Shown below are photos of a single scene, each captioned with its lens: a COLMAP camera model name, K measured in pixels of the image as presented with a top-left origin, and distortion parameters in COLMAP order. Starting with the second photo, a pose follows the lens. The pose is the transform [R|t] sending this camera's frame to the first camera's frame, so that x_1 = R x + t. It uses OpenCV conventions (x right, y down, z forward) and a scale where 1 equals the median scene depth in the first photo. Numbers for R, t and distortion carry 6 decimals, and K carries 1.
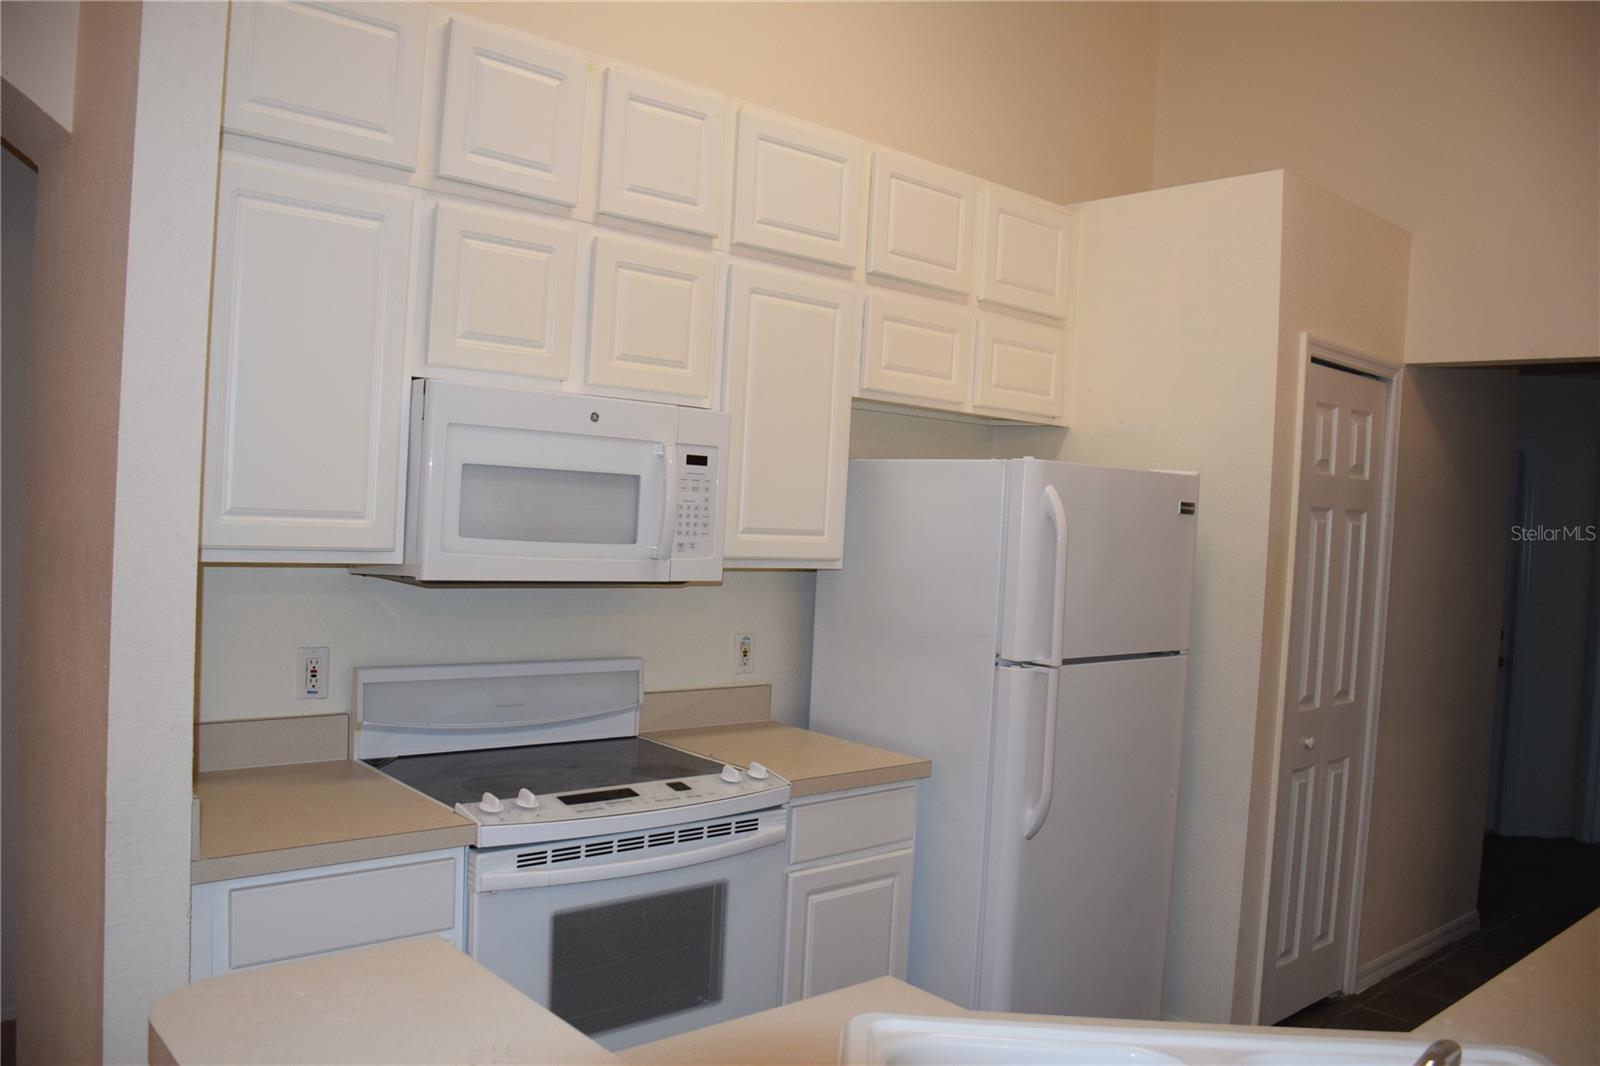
lens RADIAL K [[1241.9, 0, 802.6], [0, 1241.9, 543.6], [0, 0, 1]] dist [-0.139734, 0.078142]
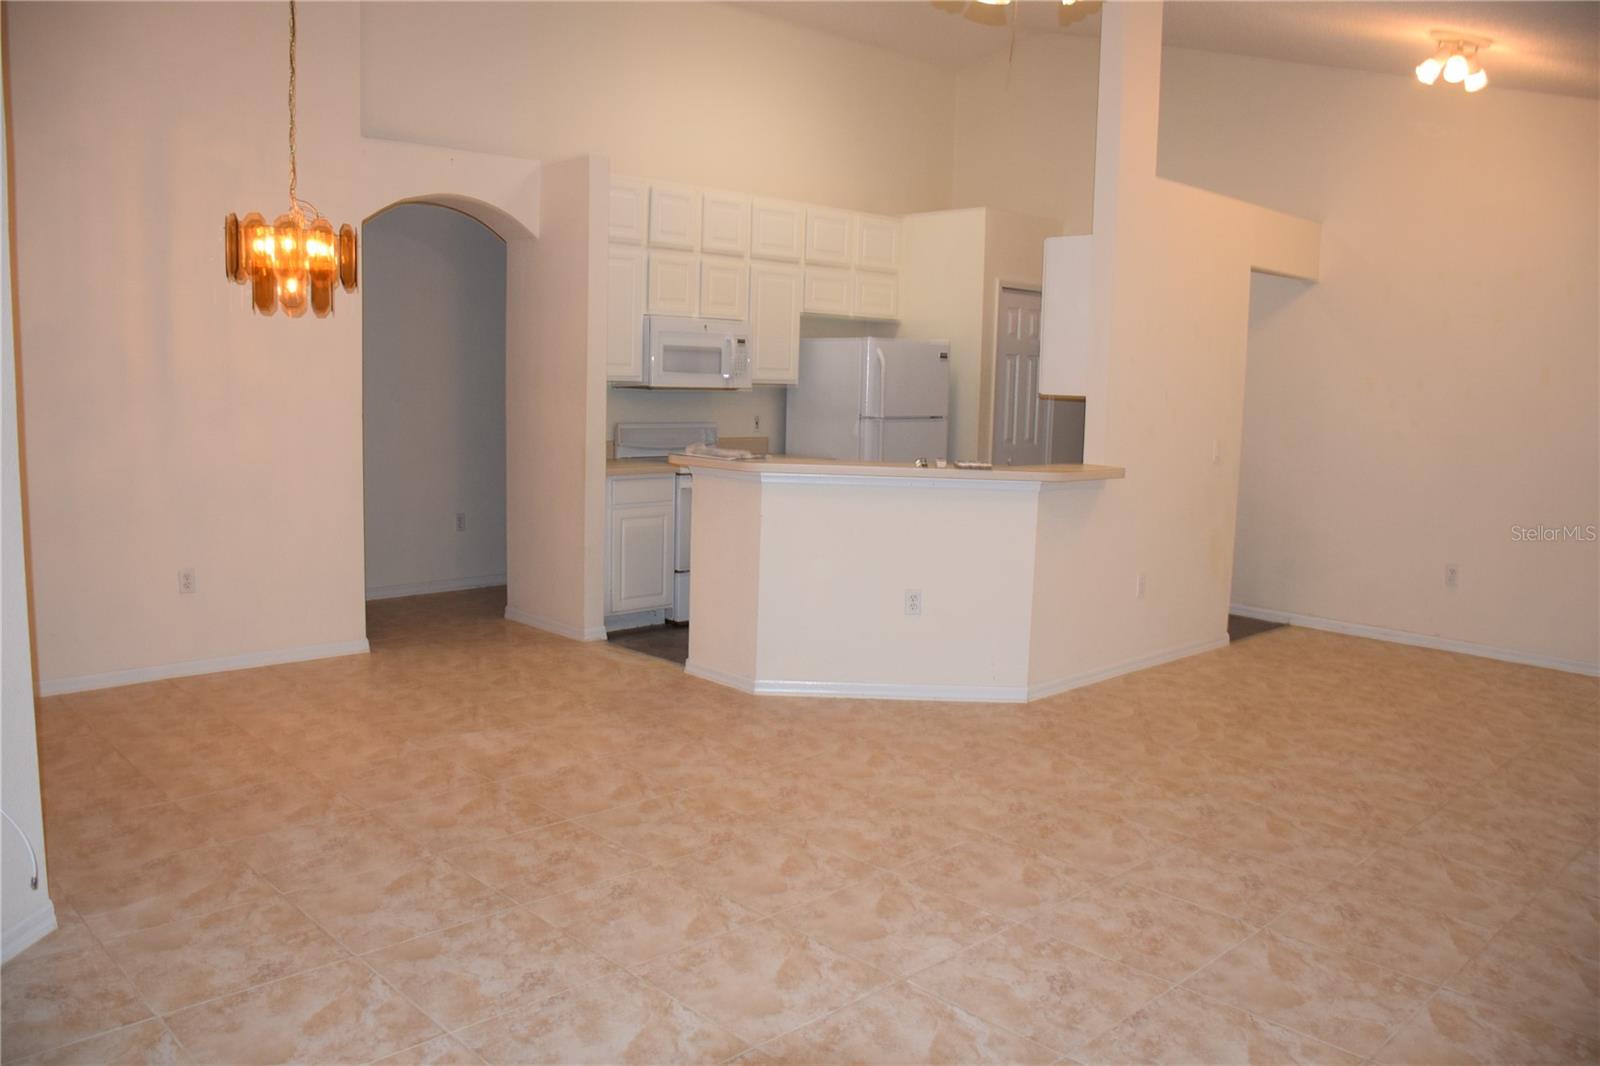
lens RADIAL K [[1241.9, 0, 791.5], [0, 1241.9, 531.9], [0, 0, 1]] dist [-0.139734, 0.078142]
pose [[0.999345, -0.029592, 0.020846, -0.043155], [0.027363, 0.994599, 0.100116, 0.068693], [-0.023696, -0.099480, 0.994757, -1.558217]]
